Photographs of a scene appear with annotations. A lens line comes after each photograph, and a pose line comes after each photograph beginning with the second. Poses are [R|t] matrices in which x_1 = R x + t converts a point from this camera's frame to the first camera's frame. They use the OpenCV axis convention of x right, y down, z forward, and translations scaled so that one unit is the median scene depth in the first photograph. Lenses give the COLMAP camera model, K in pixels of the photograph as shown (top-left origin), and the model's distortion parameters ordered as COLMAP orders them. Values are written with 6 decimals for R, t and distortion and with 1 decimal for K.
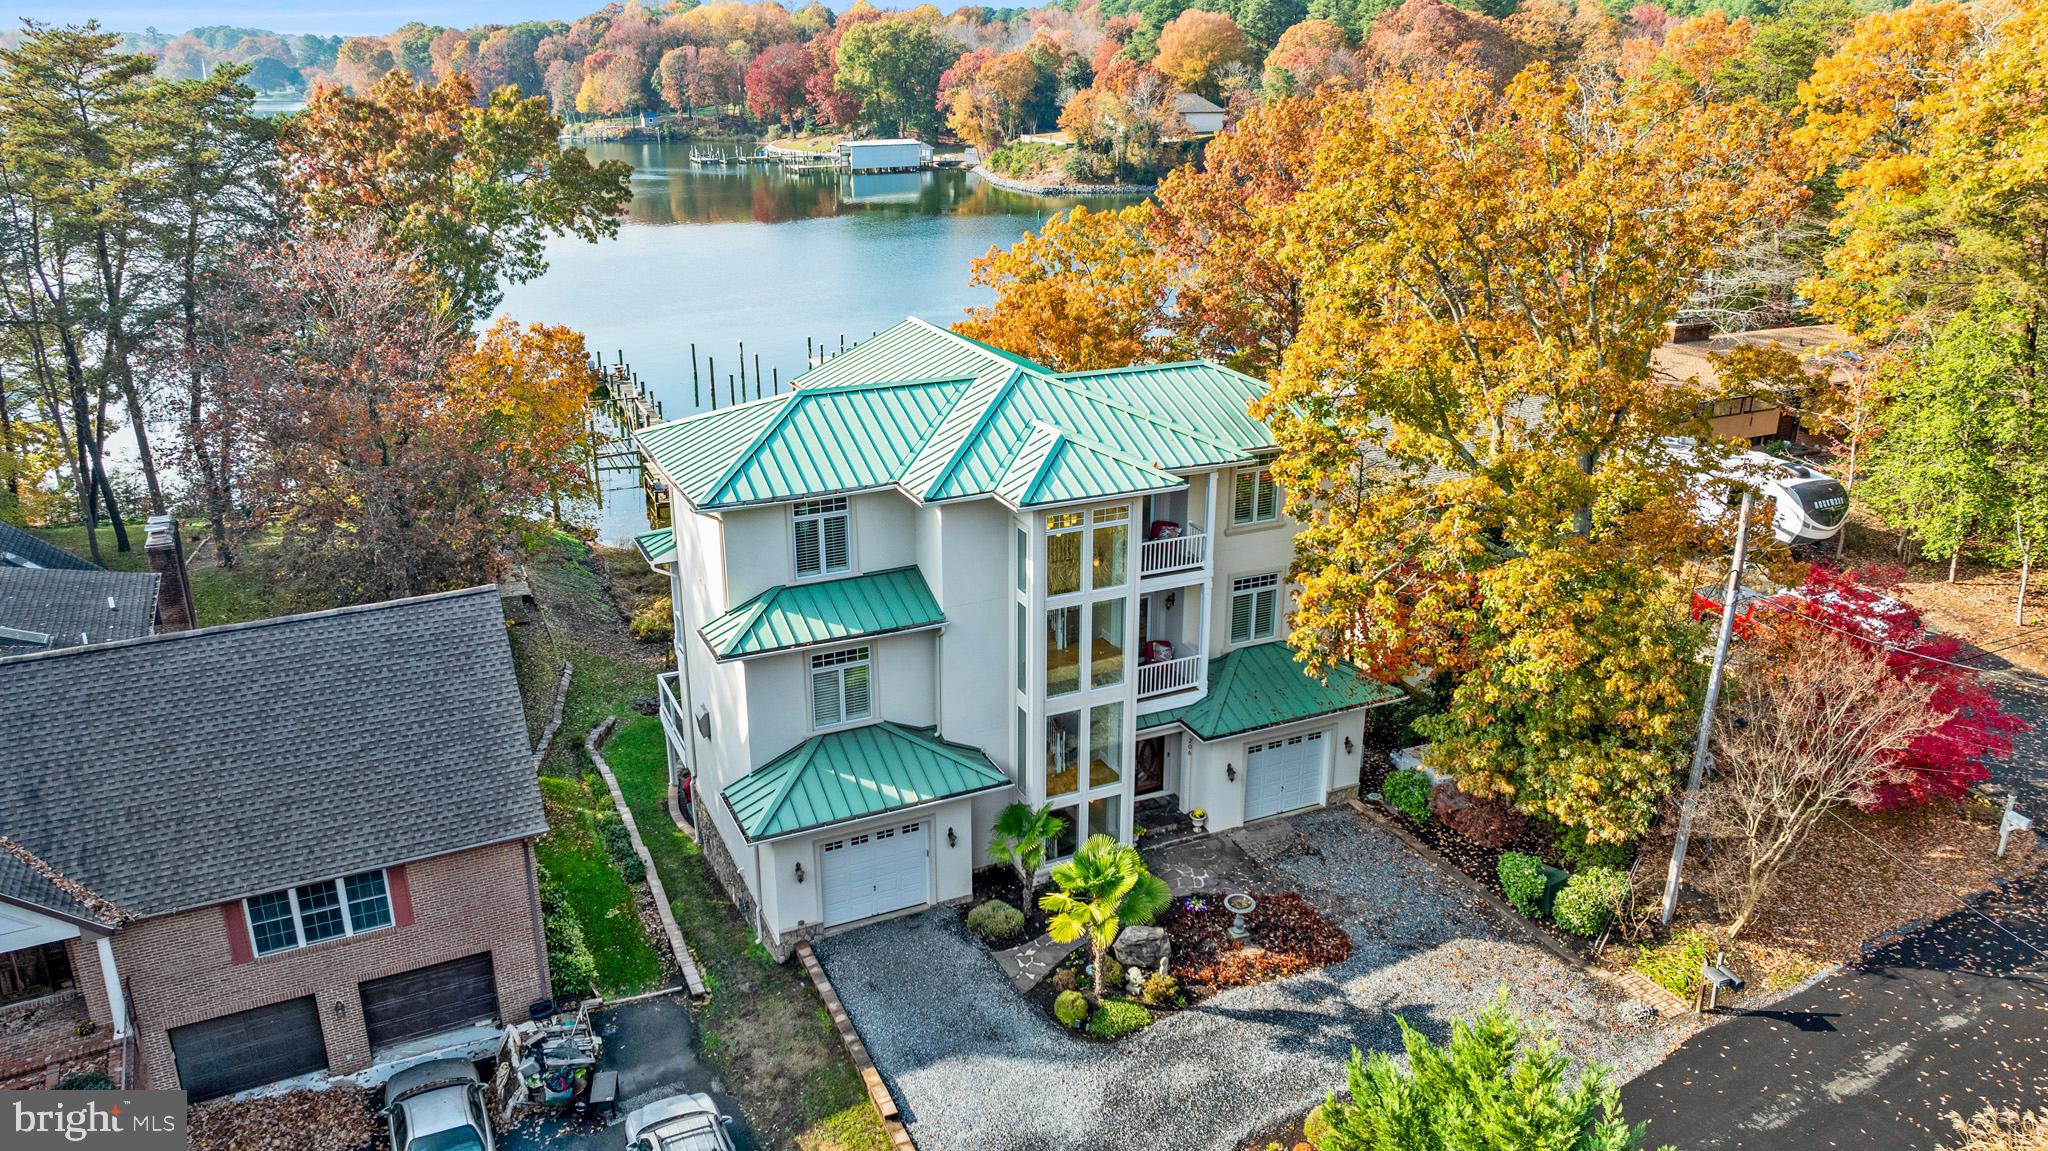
lens RADIAL K [[1456.8, 0, 1028.5], [0, 1456.8, 567.7], [0, 0, 1]] dist [-0.032228, 0.029654]
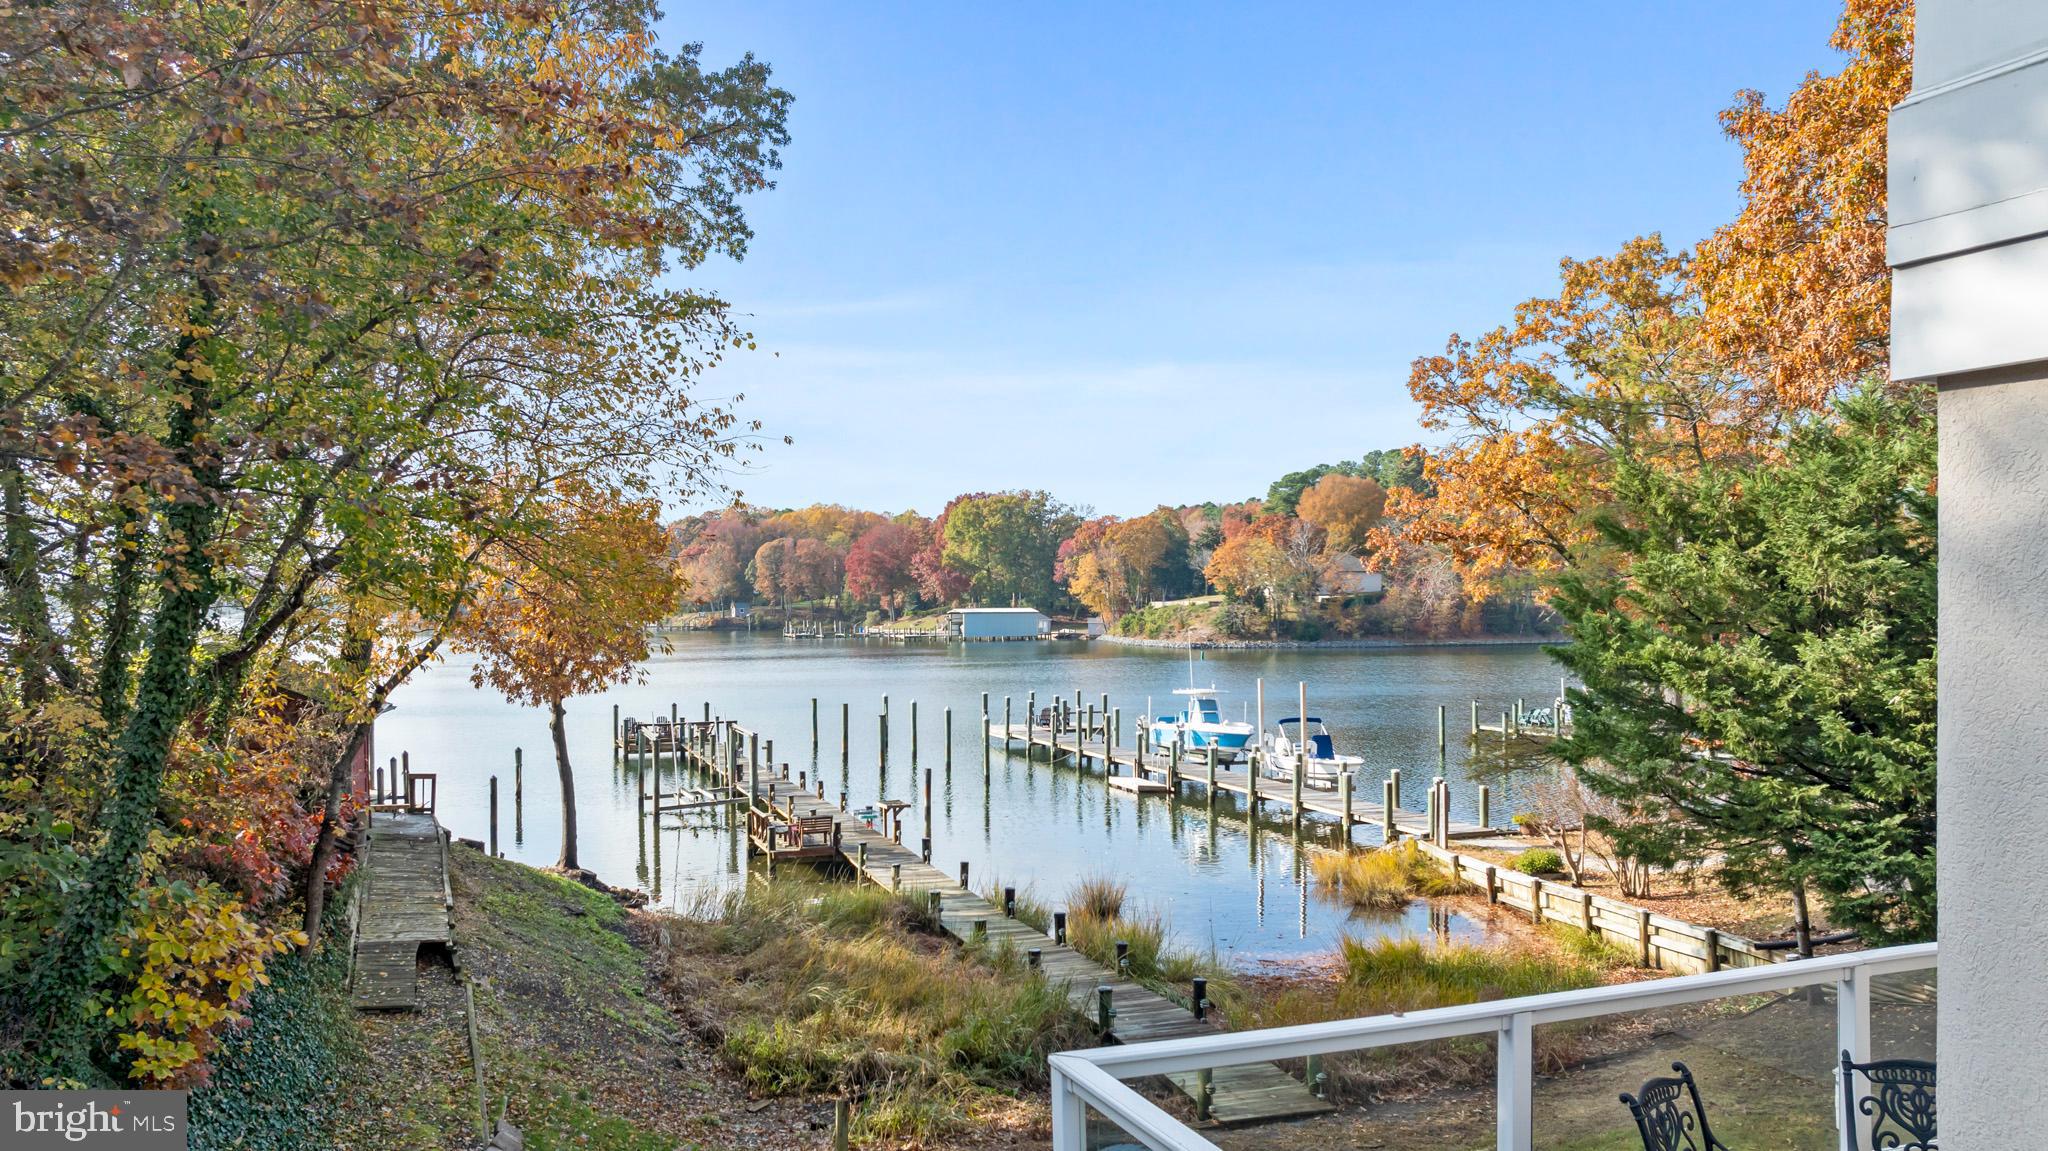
lens RADIAL K [[1456.8, 0, 1020.7], [0, 1456.8, 586.8], [0, 0, 1]] dist [-0.032228, 0.029654]
pose [[0.998882, -0.002010, -0.047222, -0.313540], [-0.014791, 0.935620, -0.352697, 0.097601], [0.044891, 0.353002, 0.934545, 1.079822]]
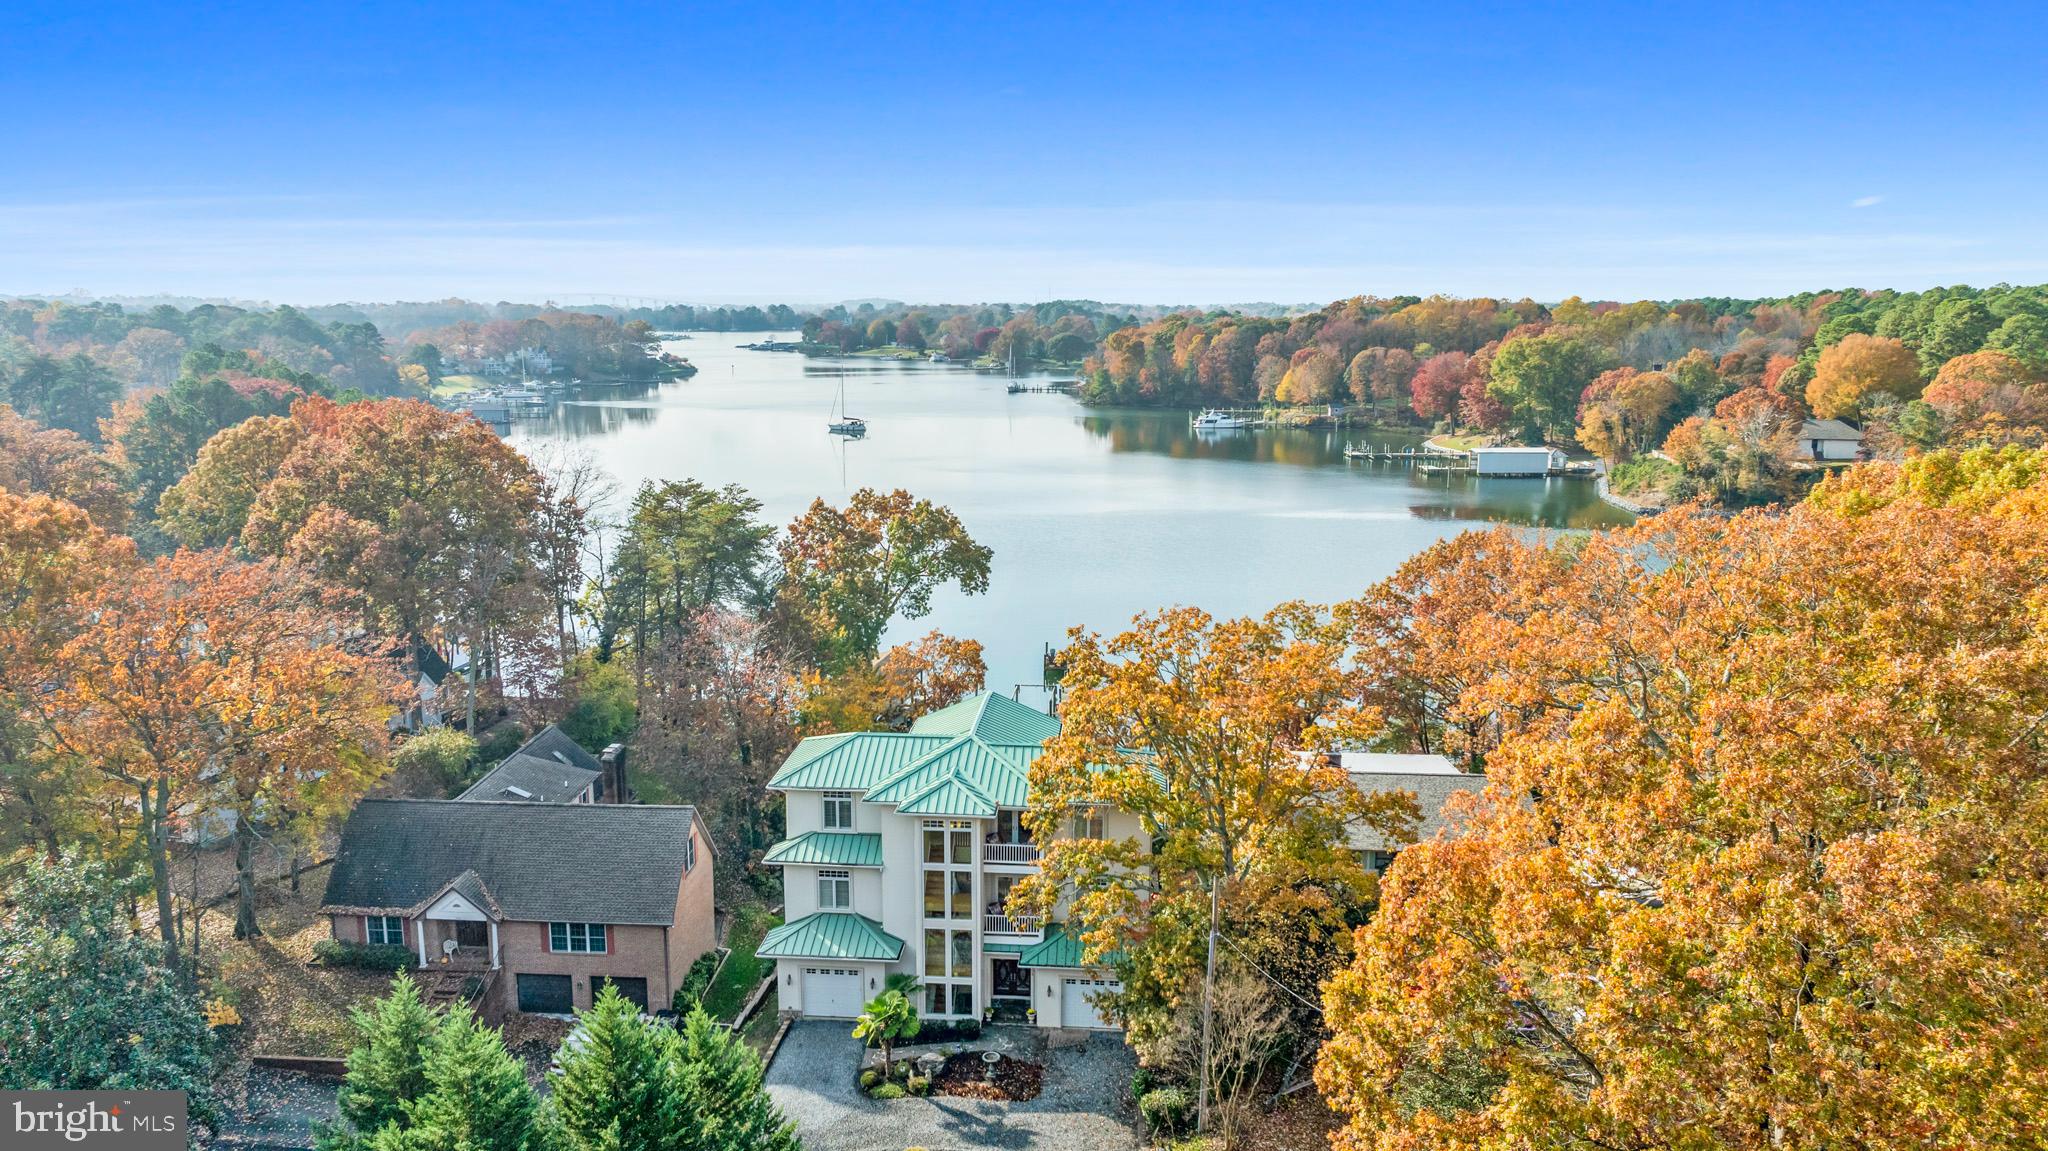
lens RADIAL K [[1456.8, 0, 1020.4], [0, 1456.8, 558.1], [0, 0, 1]] dist [-0.032228, 0.029654]
pose [[0.865200, 0.087149, -0.493795, 0.883095], [-0.170654, 0.977170, -0.126552, -0.128954], [0.471493, 0.193761, 0.860320, -0.551301]]
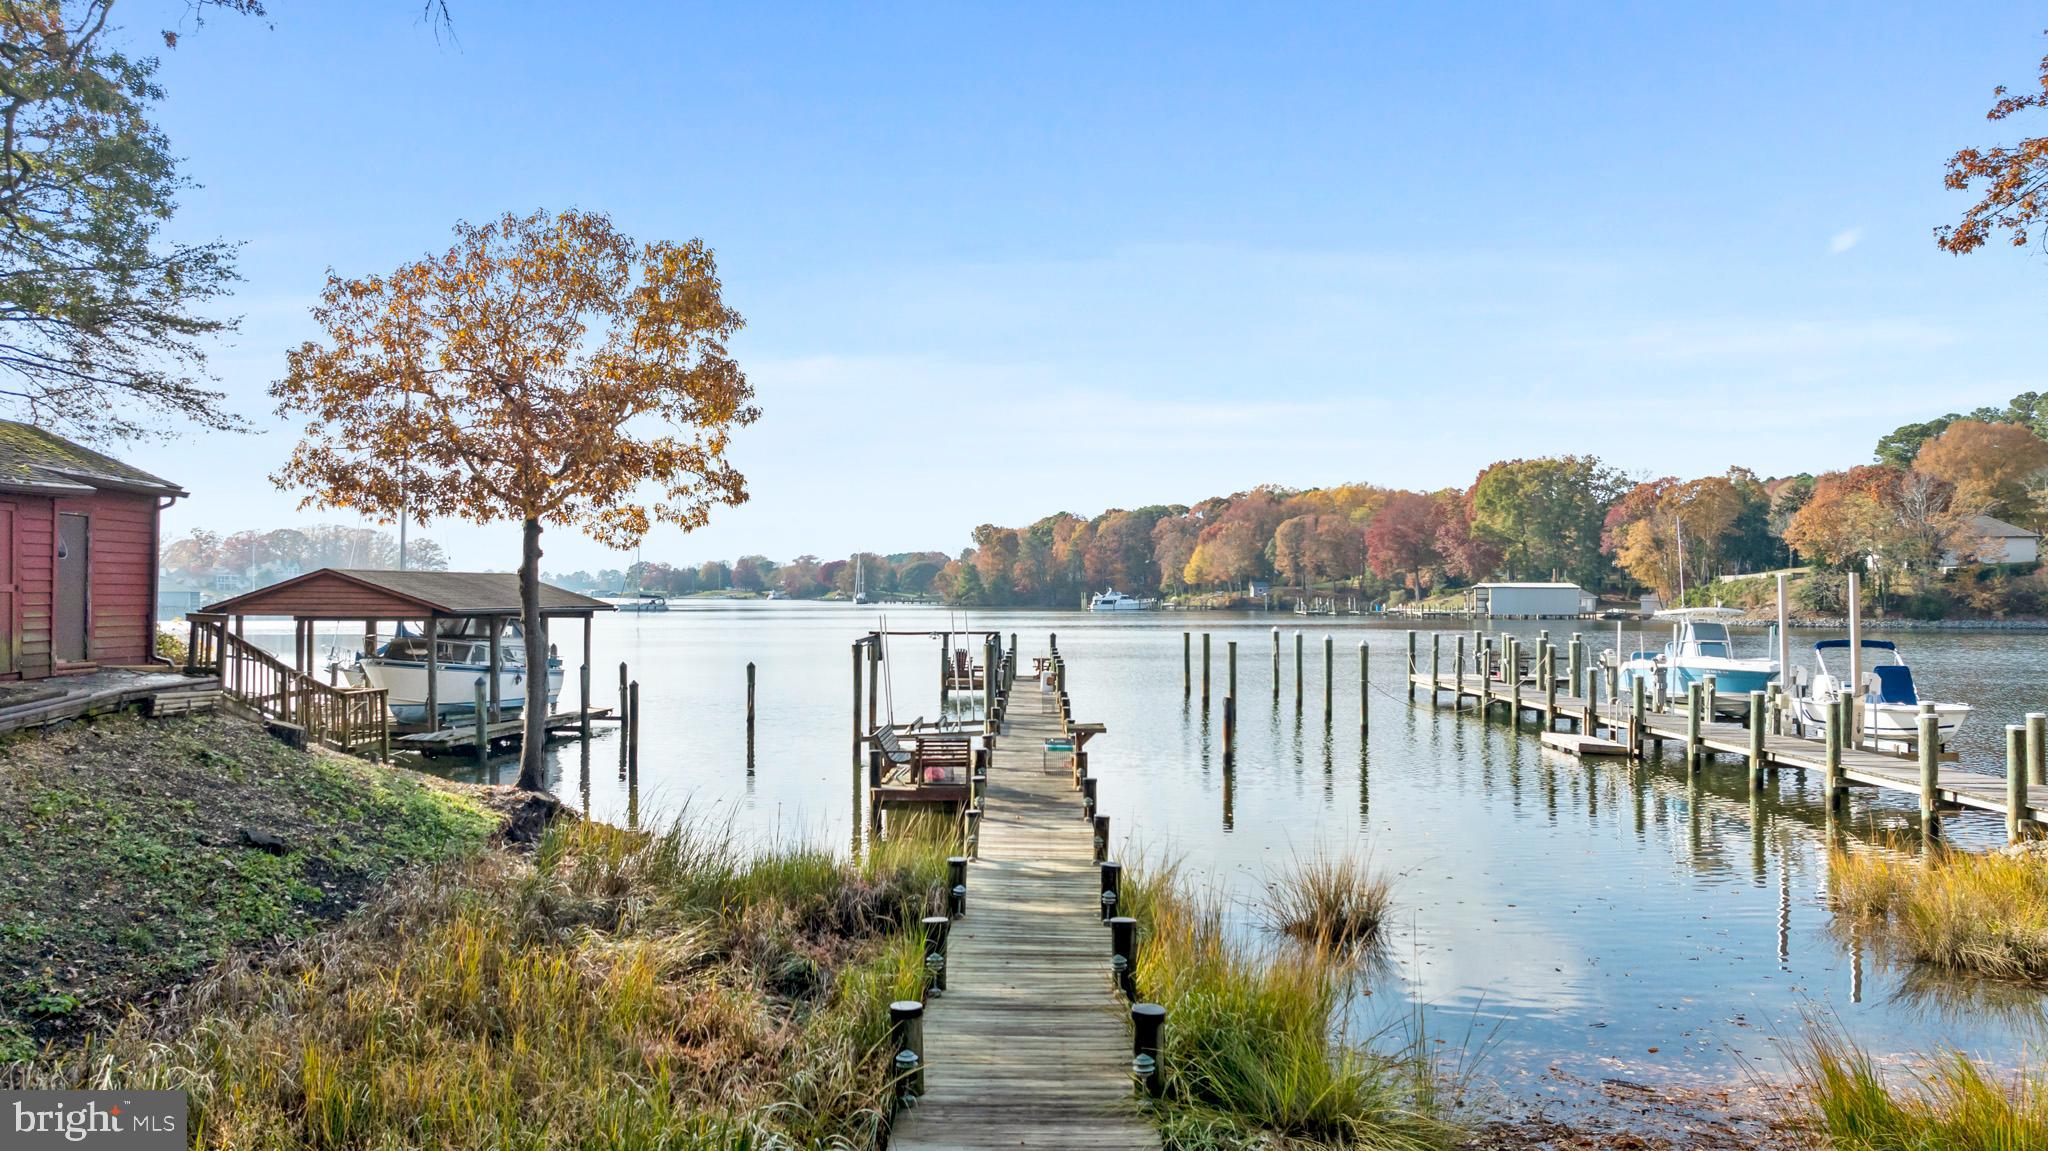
lens RADIAL K [[1456.8, 0, 1035.0], [0, 1456.8, 567.1], [0, 0, 1]] dist [-0.032228, 0.029654]
pose [[0.916411, -0.003659, -0.400221, -0.218079], [-0.141337, 0.932576, -0.332154, 0.030953], [0.374452, 0.360956, 0.854106, 1.501557]]
